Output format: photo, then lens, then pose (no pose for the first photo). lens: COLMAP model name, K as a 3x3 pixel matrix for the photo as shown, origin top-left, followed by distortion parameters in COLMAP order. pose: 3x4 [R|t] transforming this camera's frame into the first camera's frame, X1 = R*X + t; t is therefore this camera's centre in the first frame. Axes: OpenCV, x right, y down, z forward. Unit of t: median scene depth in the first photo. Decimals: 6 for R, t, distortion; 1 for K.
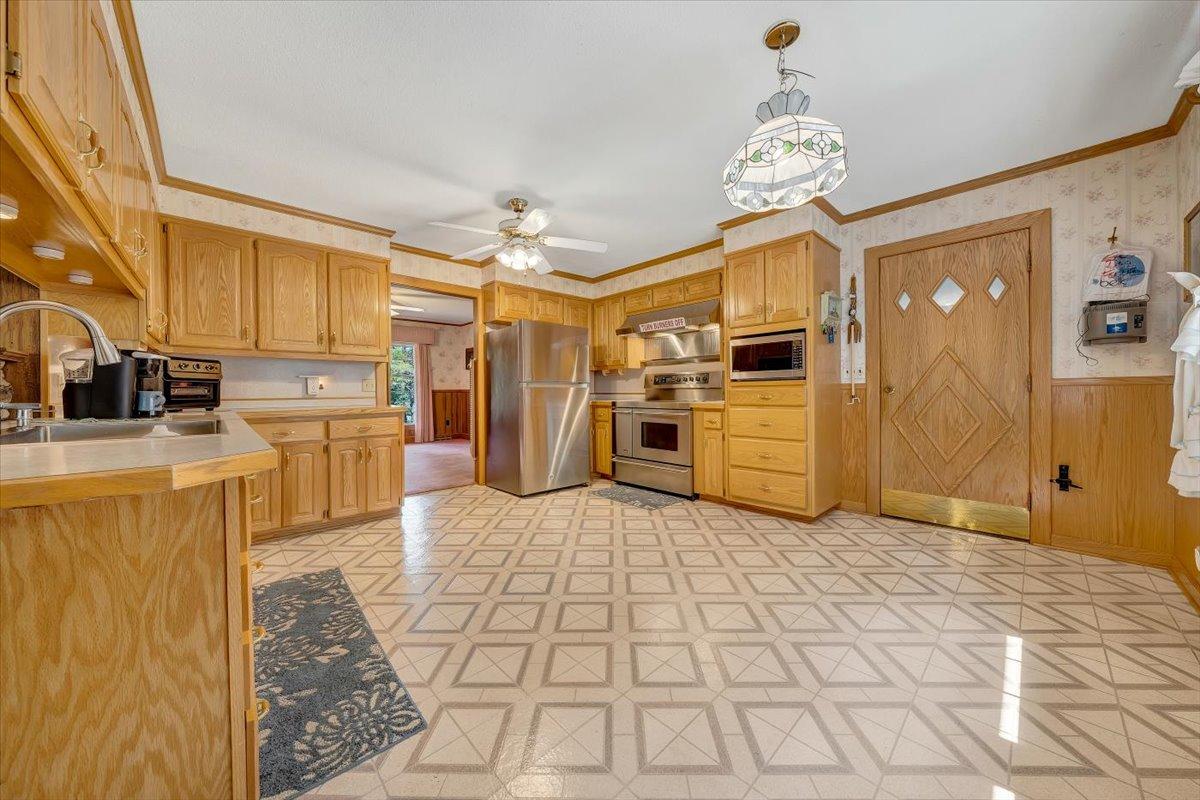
lens RADIAL K [[412.5, 0, 600.0], [0, 412.5, 400.0], [0, 0, 1]] dist [0.000401, 0.000102]
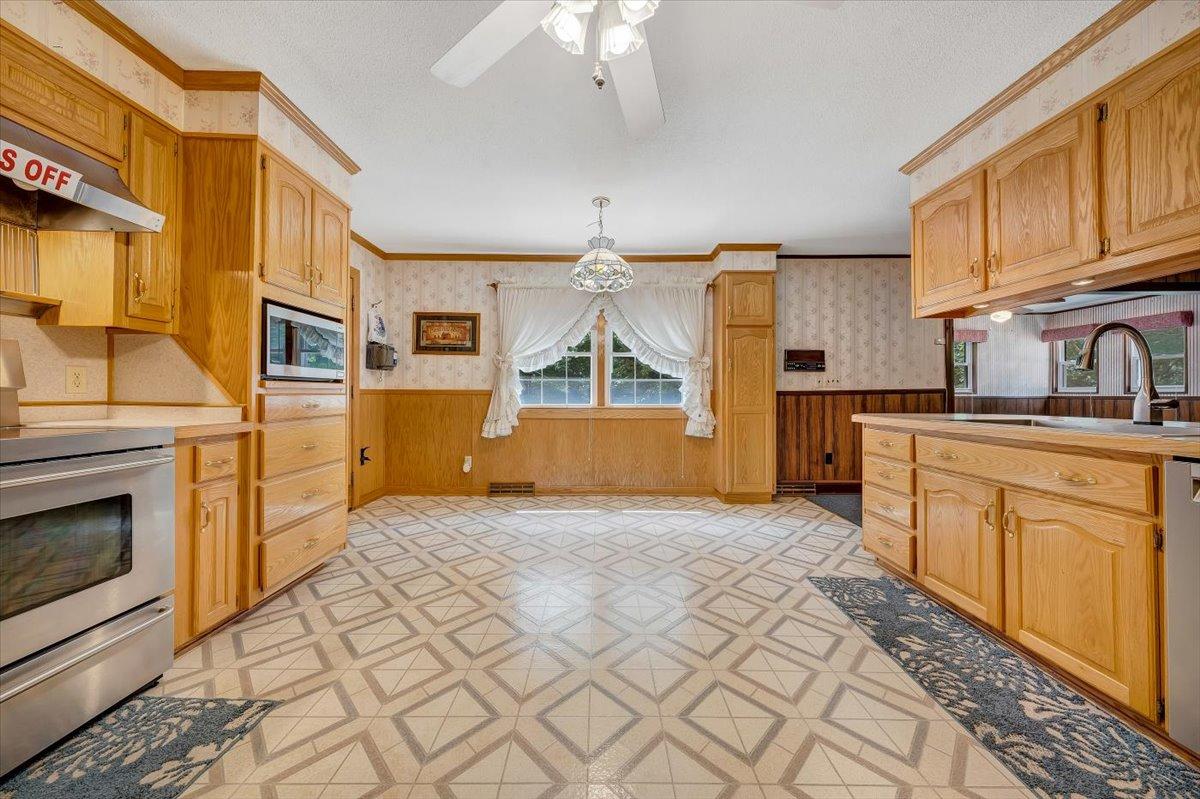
lens RADIAL K [[412.5, 0, 600.0], [0, 412.5, 399.5], [0, 0, 1]] dist [0.000401, 0.000102]
pose [[-0.729079, -0.000325, 0.684429, -0.691292], [0.022453, 0.999450, 0.024393, -0.041127], [-0.684061, 0.033151, -0.728671, 2.016219]]
